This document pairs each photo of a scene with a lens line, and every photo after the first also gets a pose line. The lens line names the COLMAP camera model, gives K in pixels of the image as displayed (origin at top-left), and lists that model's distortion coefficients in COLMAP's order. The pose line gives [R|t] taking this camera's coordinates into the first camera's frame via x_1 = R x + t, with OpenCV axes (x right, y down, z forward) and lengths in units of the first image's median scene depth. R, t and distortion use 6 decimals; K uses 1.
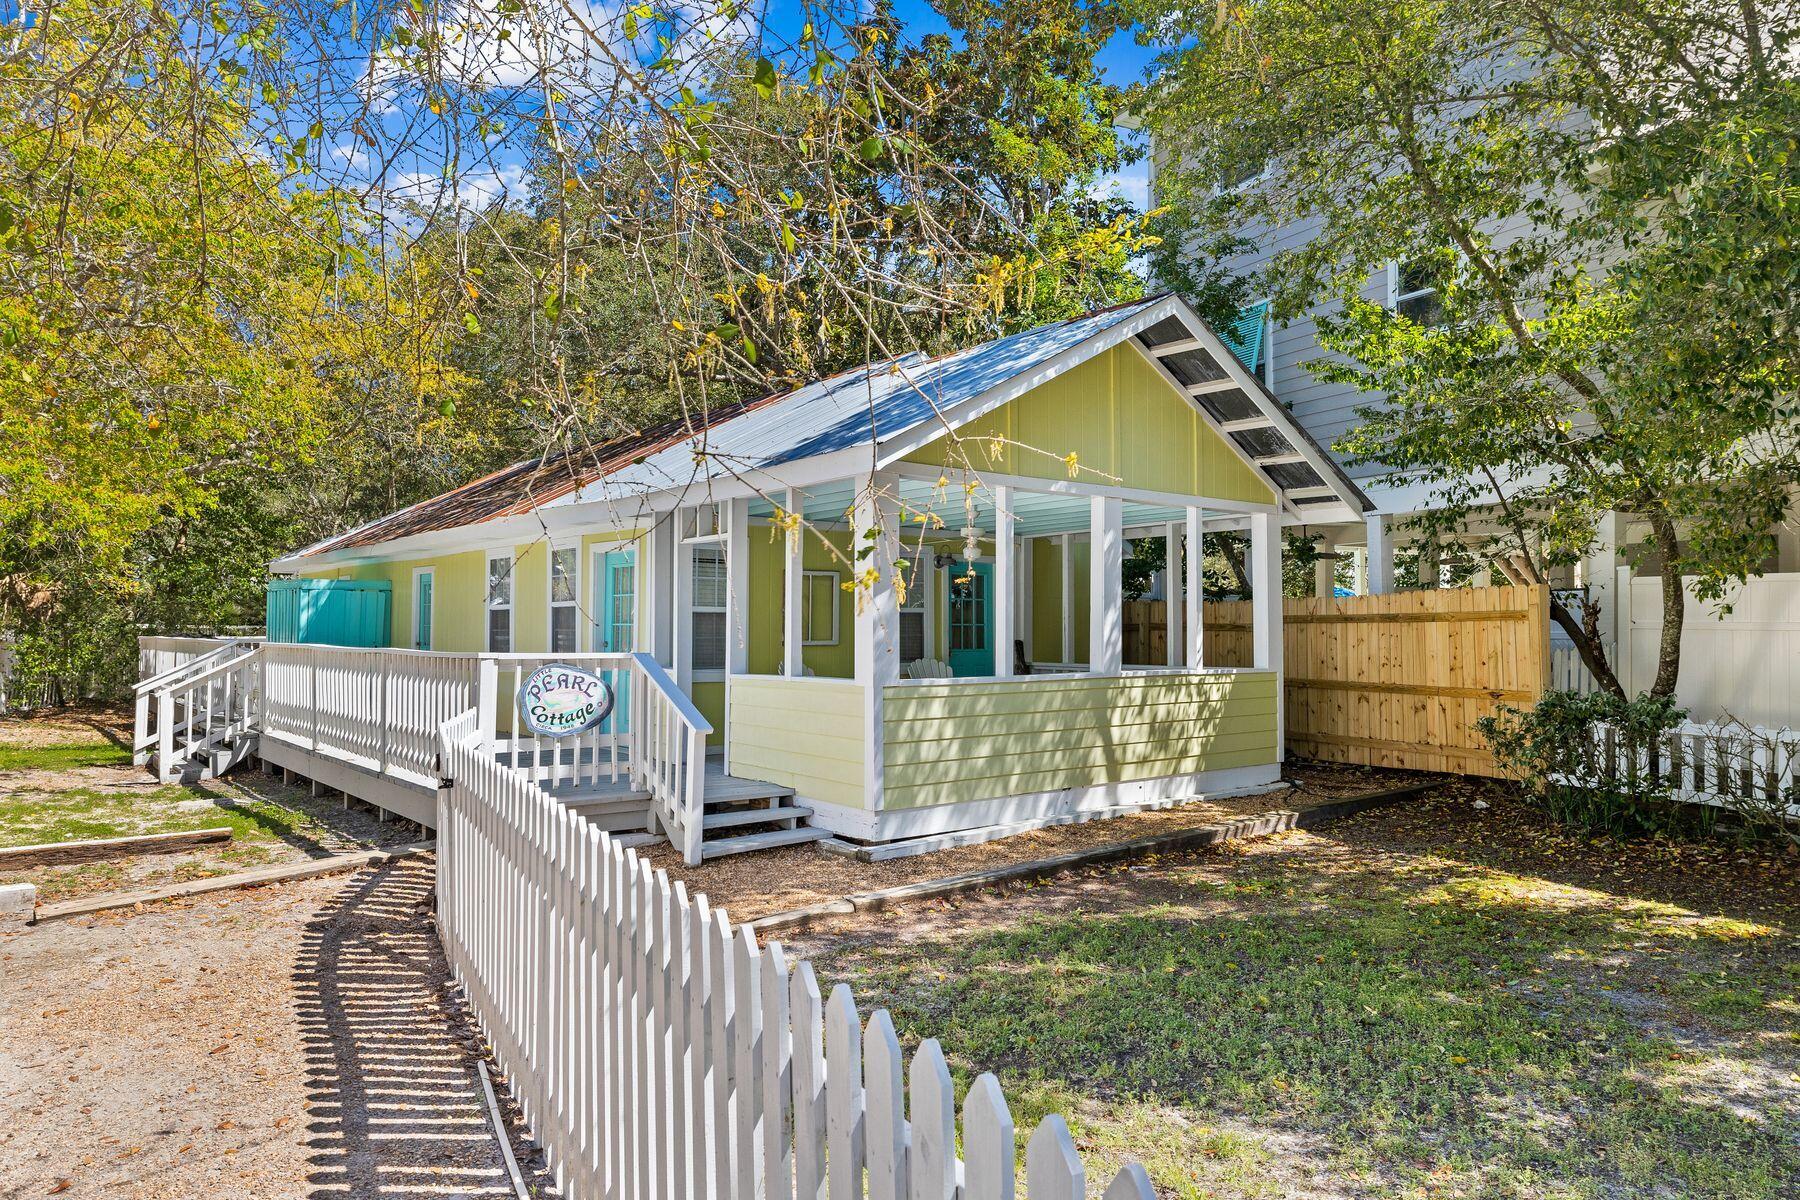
lens RADIAL K [[1185.9, 0, 900.1], [0, 1185.9, 534.0], [0, 0, 1]] dist [-0.004121, 0.002829]
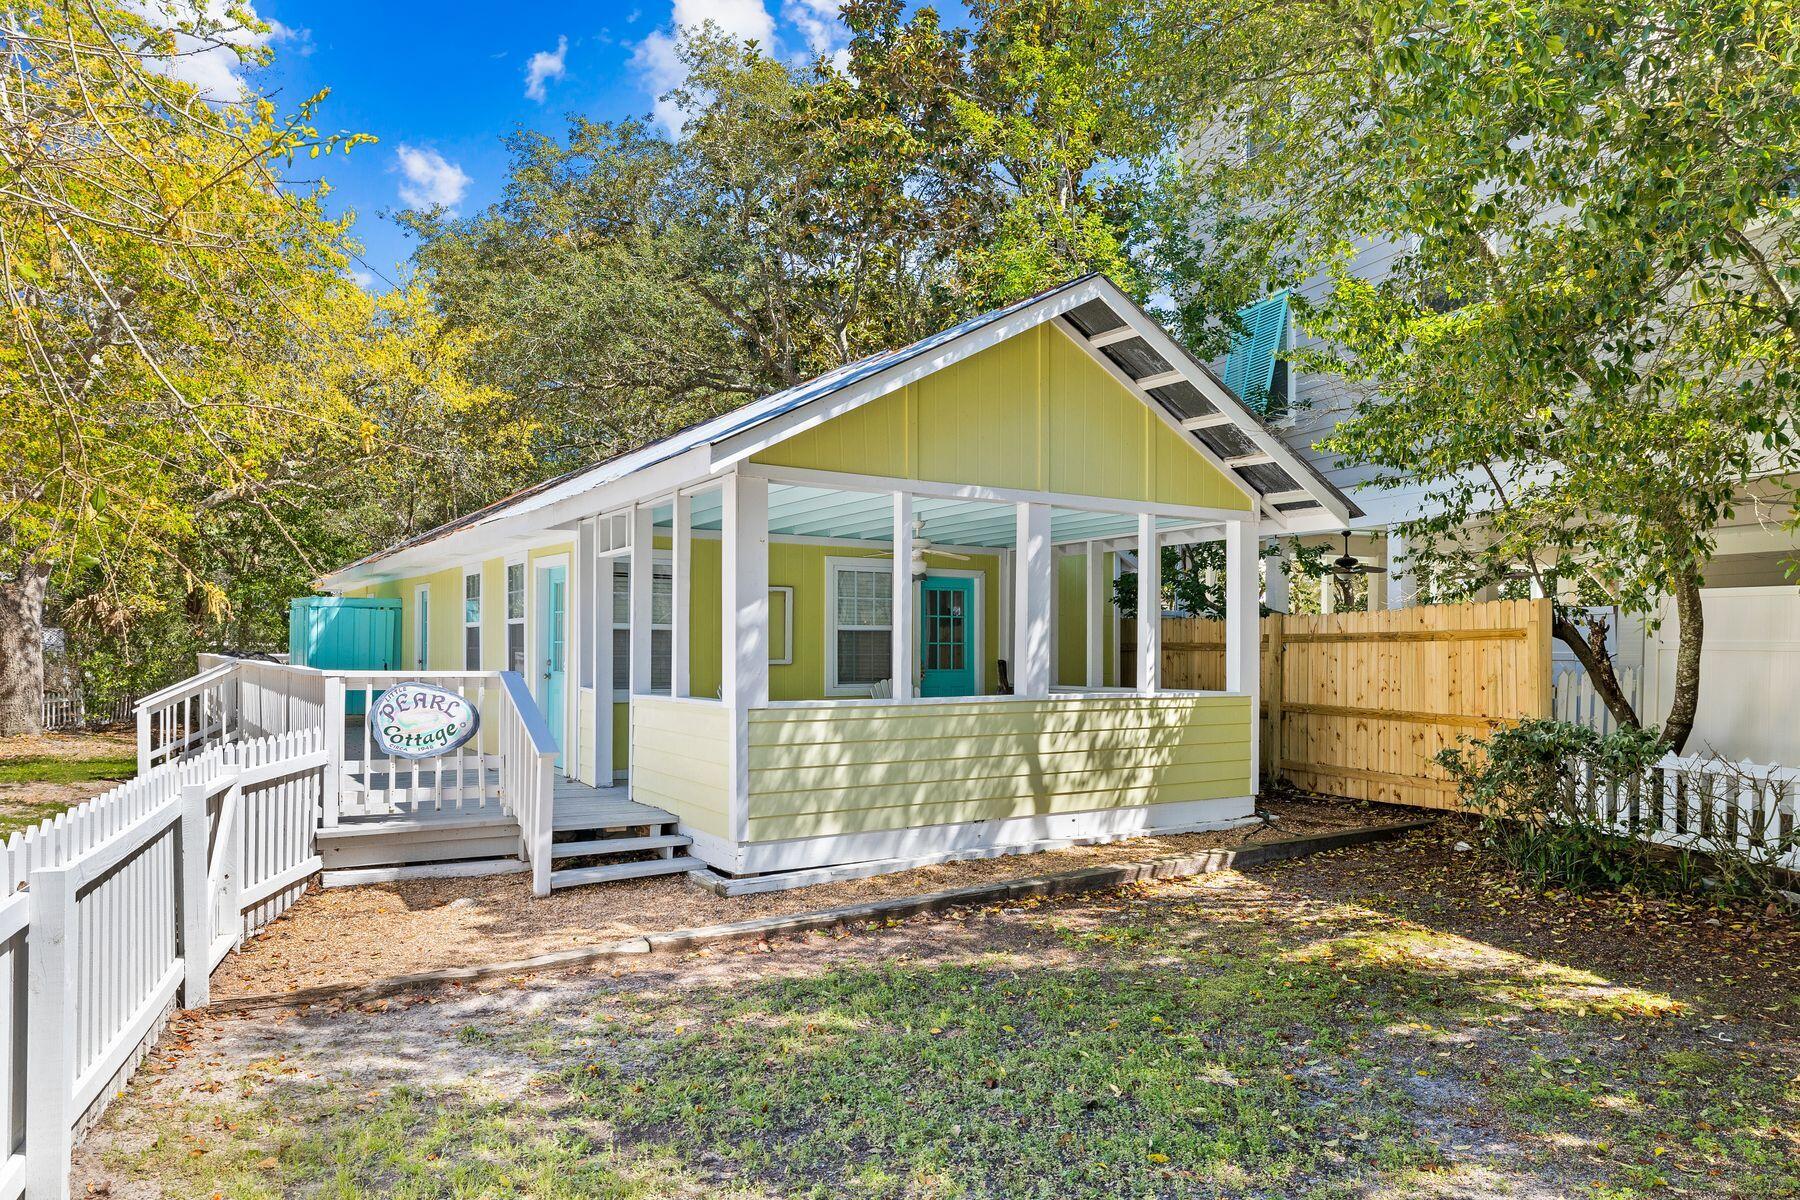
lens RADIAL K [[1208.8, 0, 900.0], [0, 1208.8, 600.0], [0, 0, 1]] dist [0.003745, -0.001292]
pose [[0.994488, -0.001485, -0.104838, 0.172082], [0.005593, 0.999227, 0.038900, 0.006593], [0.104700, -0.039272, 0.993728, 0.065041]]
